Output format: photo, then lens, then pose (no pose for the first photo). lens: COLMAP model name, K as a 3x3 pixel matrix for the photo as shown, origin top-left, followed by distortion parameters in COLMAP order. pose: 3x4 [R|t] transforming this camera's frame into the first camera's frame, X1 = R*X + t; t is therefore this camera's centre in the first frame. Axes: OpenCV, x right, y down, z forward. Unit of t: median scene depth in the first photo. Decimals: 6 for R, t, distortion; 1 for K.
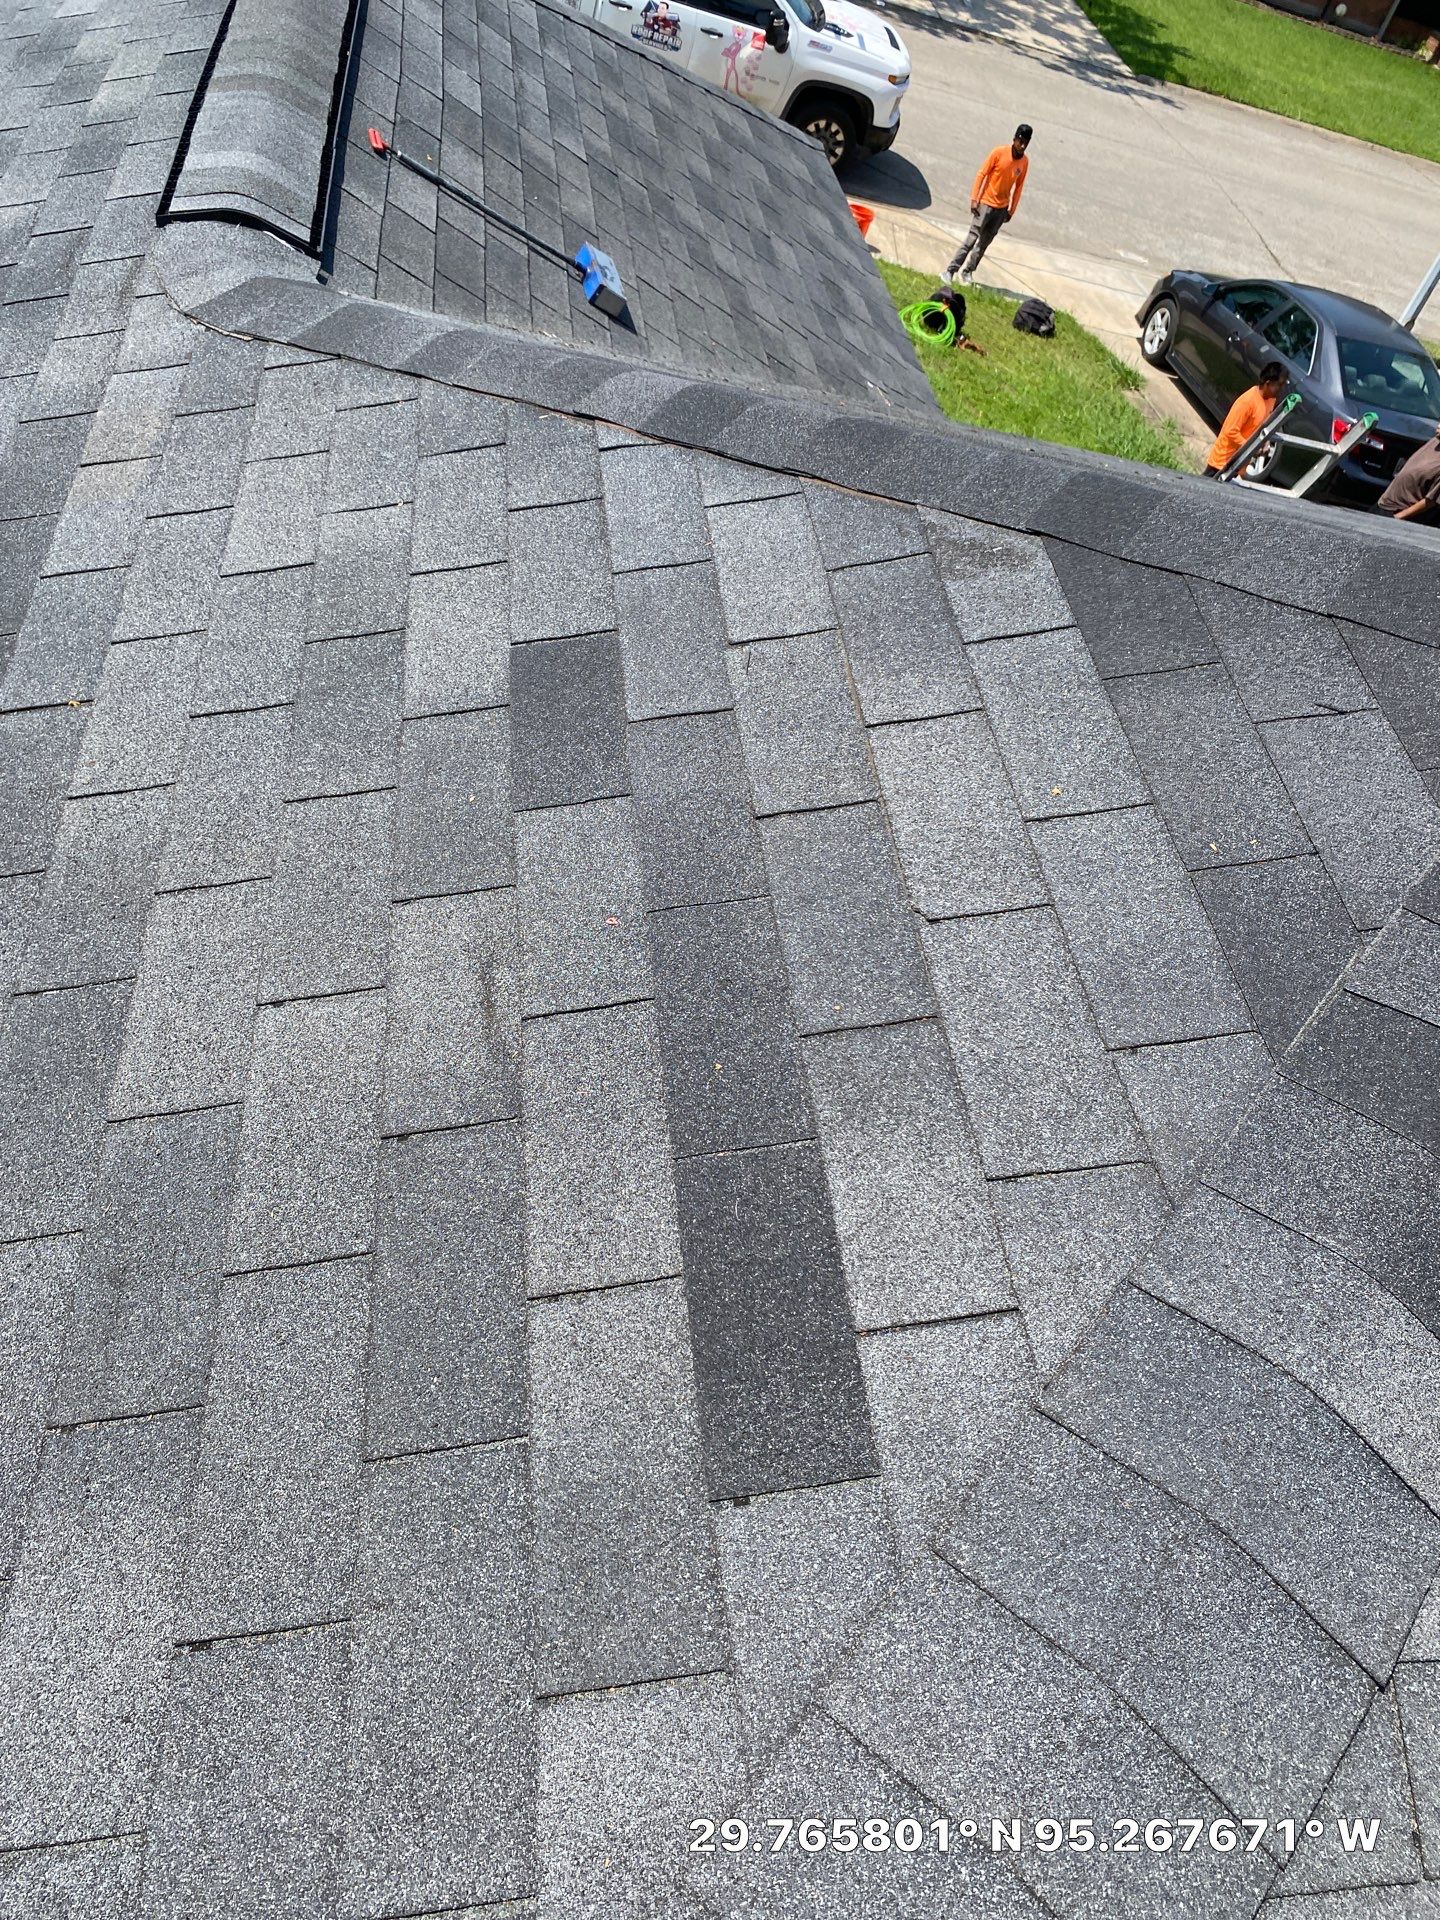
lens RADIAL K [[1454.6, 0, 733.2], [0, 1454.6, 955.0], [0, 0, 1]] dist [0.031537, -0.033585]
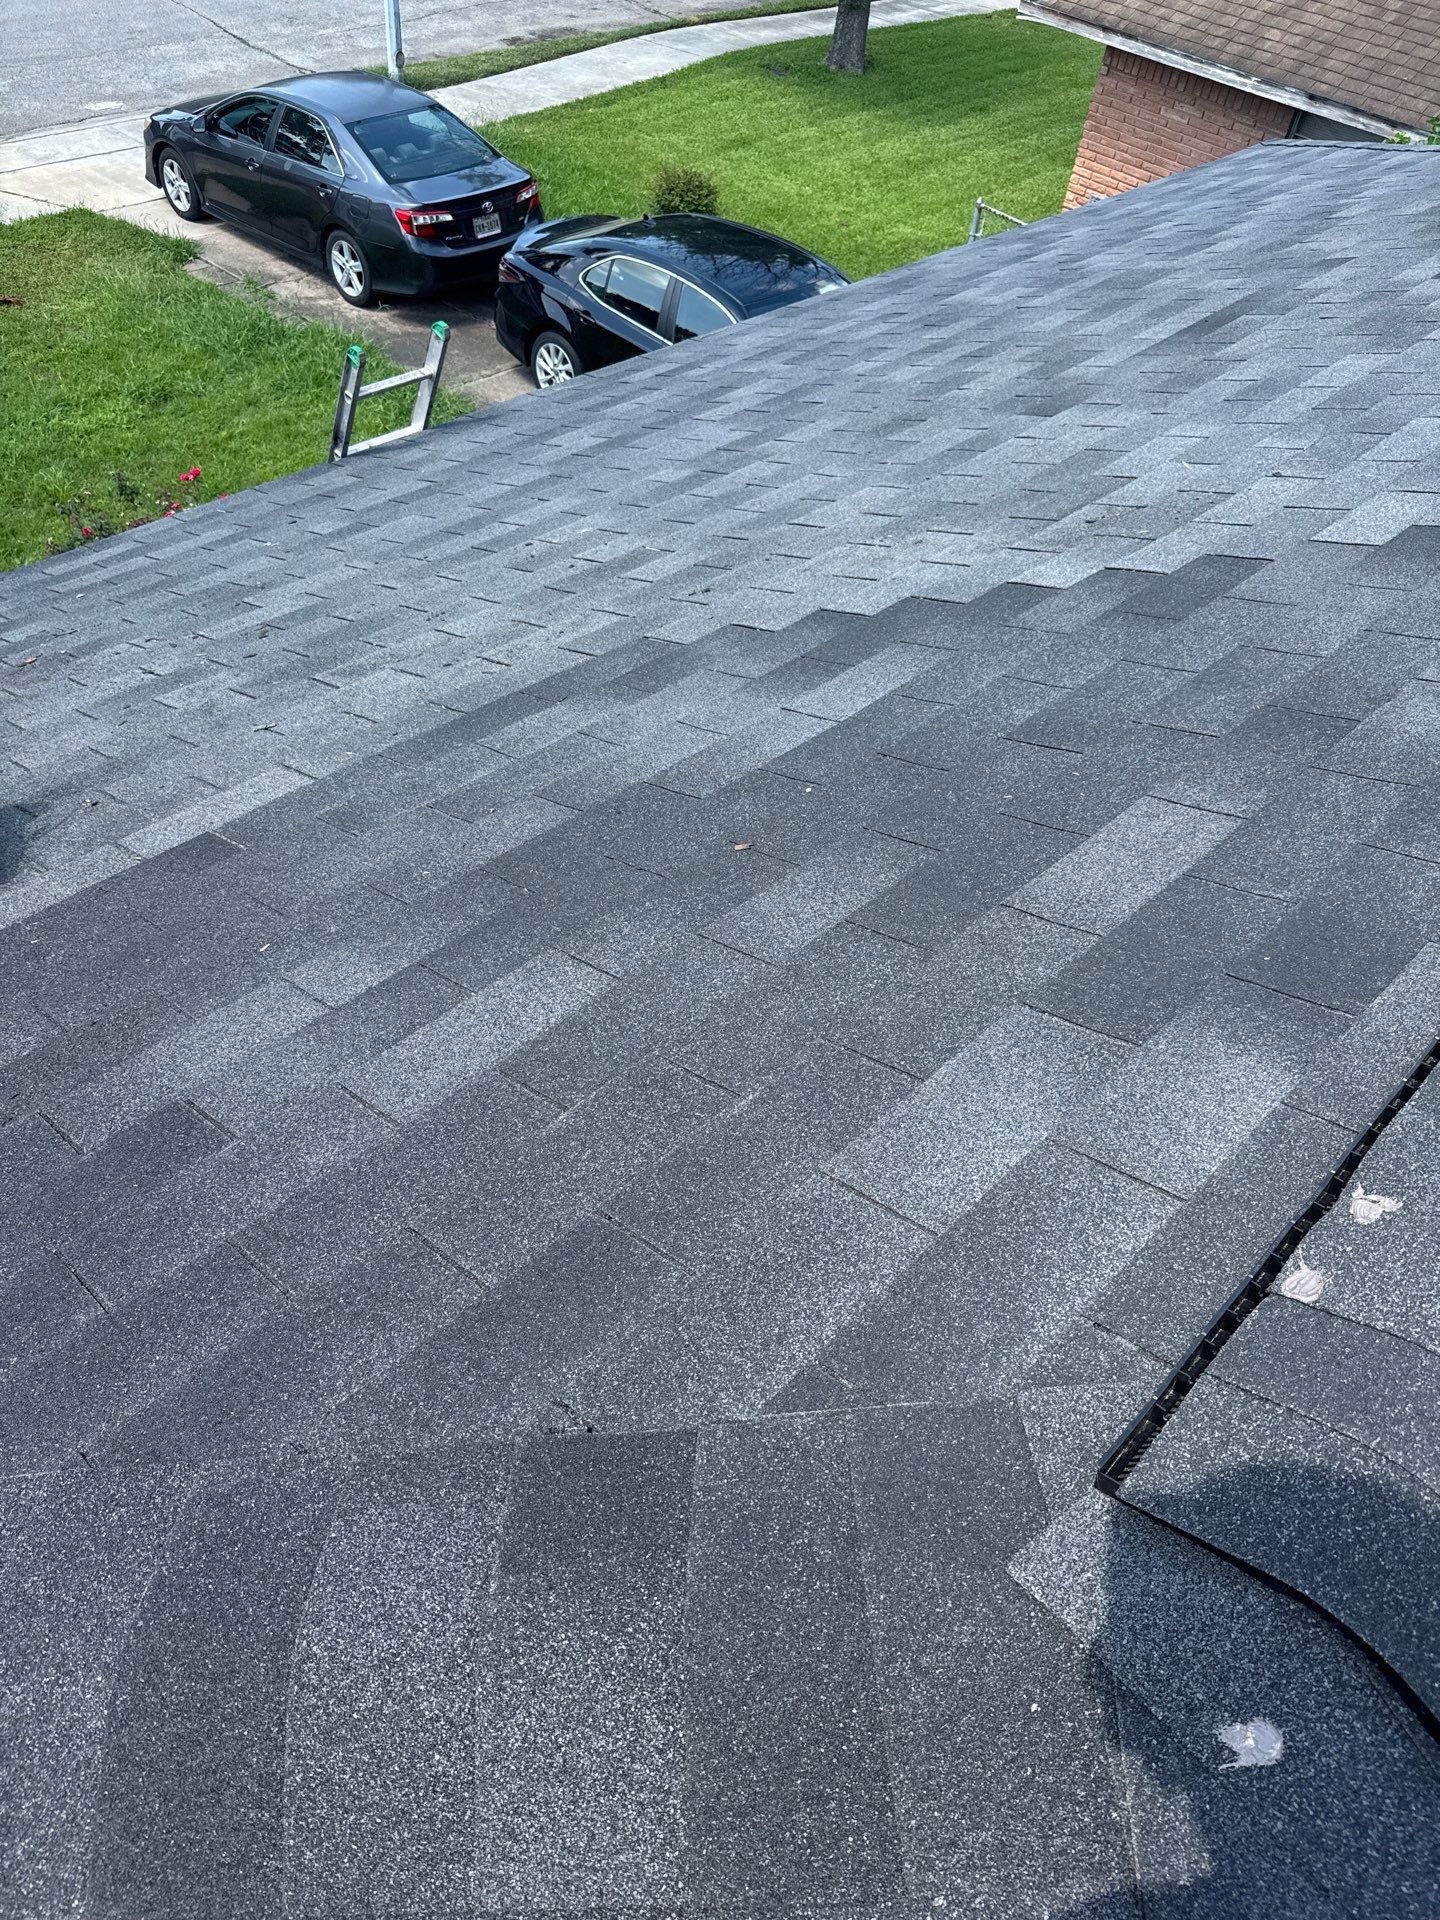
lens RADIAL K [[1340.2, 0, 691.7], [0, 1340.2, 932.0], [0, 0, 1]] dist [0.035482, -0.040443]
pose [[0.778453, -0.572411, 0.257598, 0.137459], [0.524082, 0.818557, 0.235165, -0.182599], [-0.345469, -0.048063, 0.937198, 0.171046]]
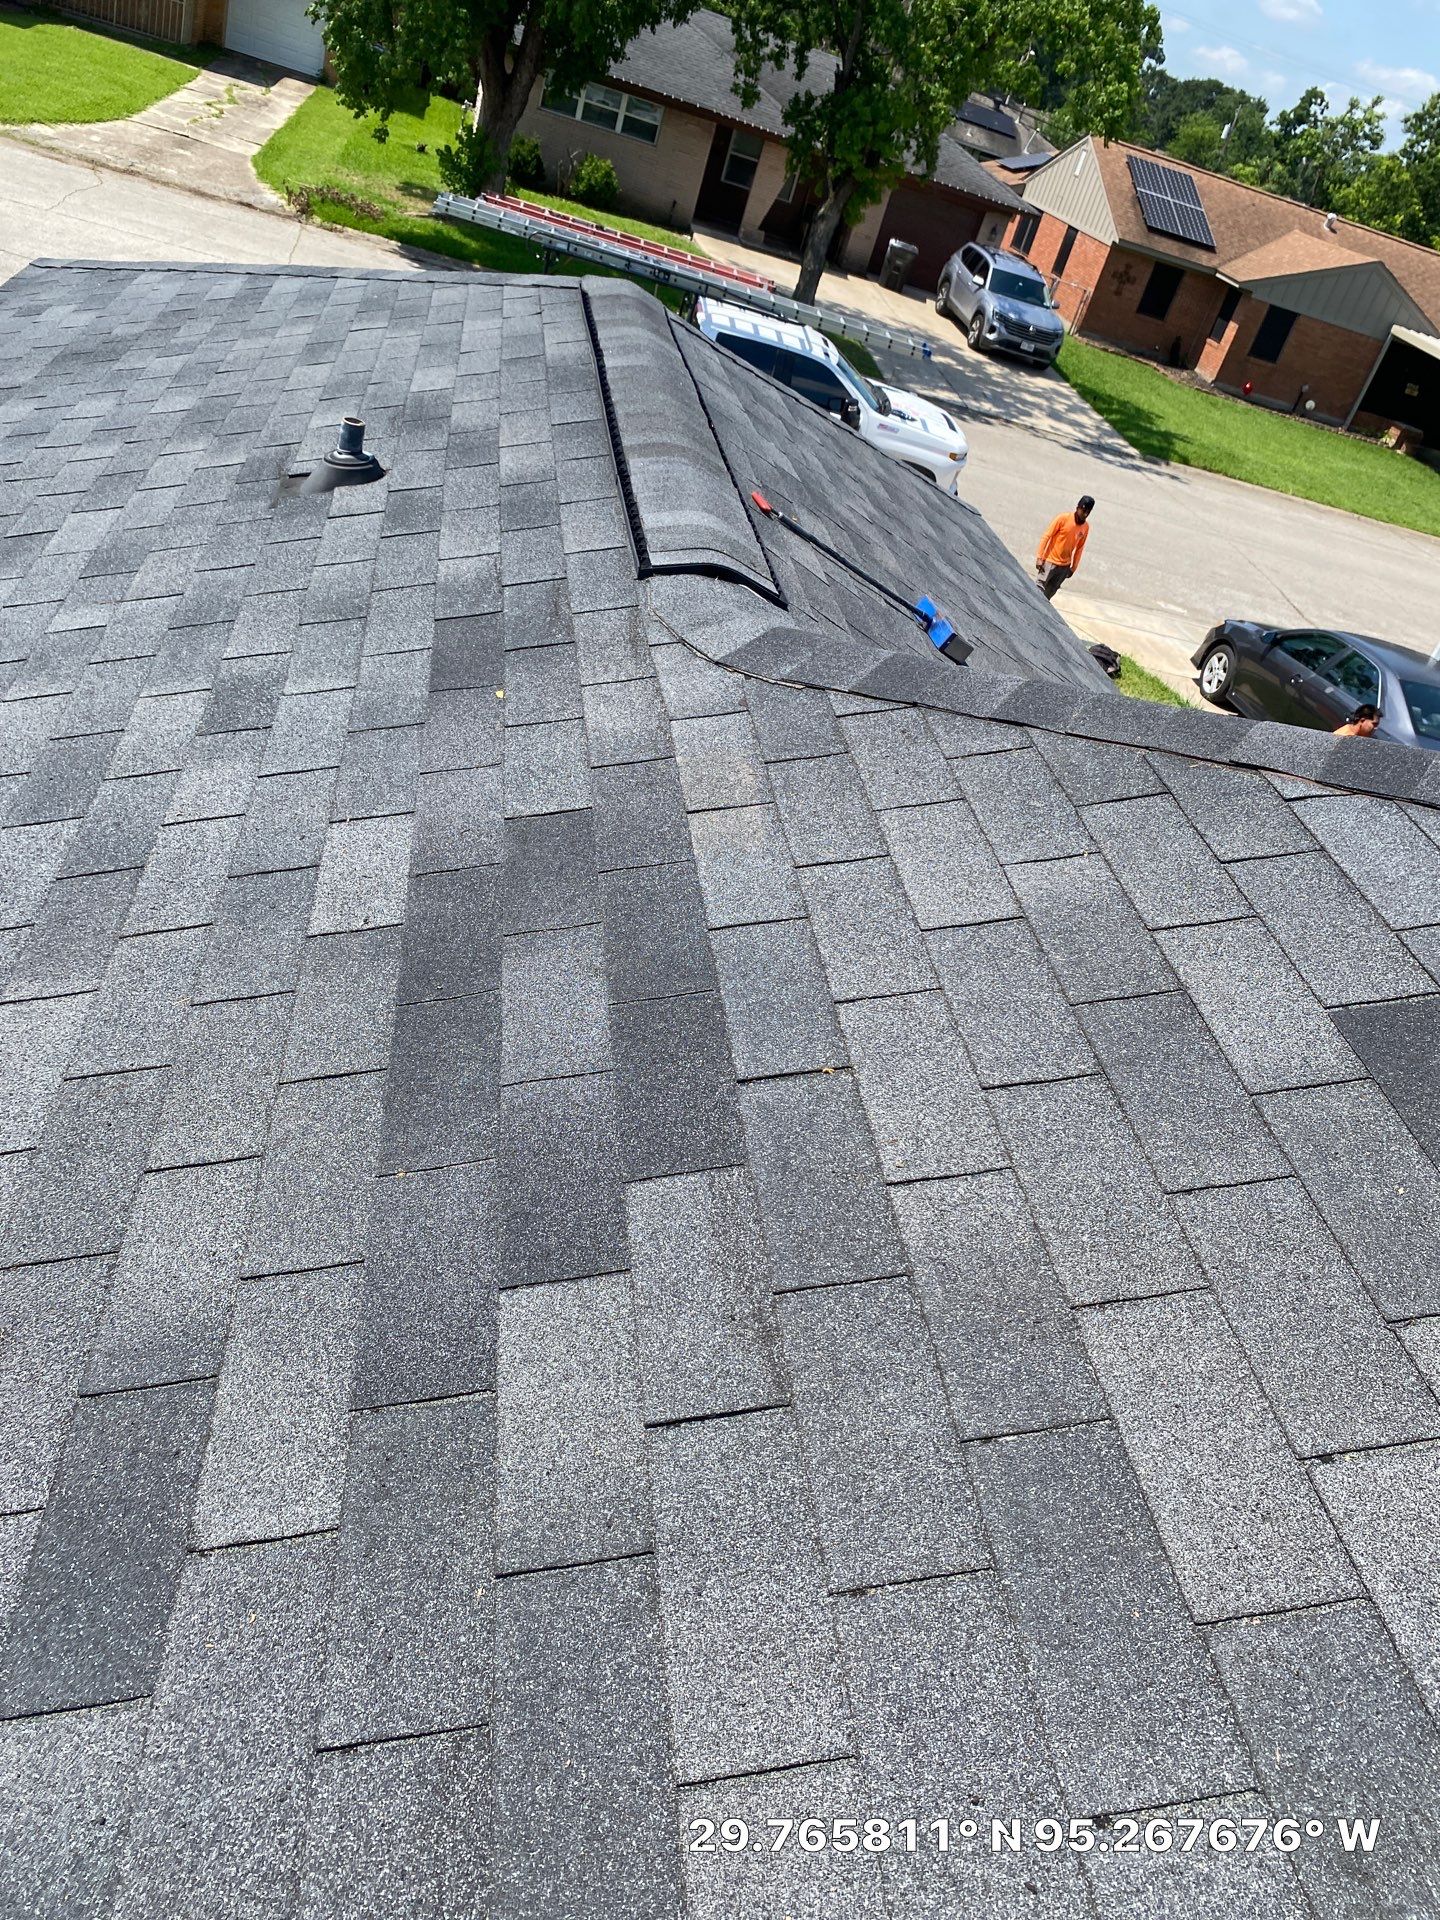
lens RADIAL K [[1454.6, 0, 770.1], [0, 1454.6, 941.2], [0, 0, 1]] dist [0.031537, -0.033585]
pose [[0.999488, 0.003472, 0.031805, -0.168129], [0.003467, 0.976490, -0.215534, -0.019085], [-0.031806, 0.215534, 0.975978, 0.036720]]
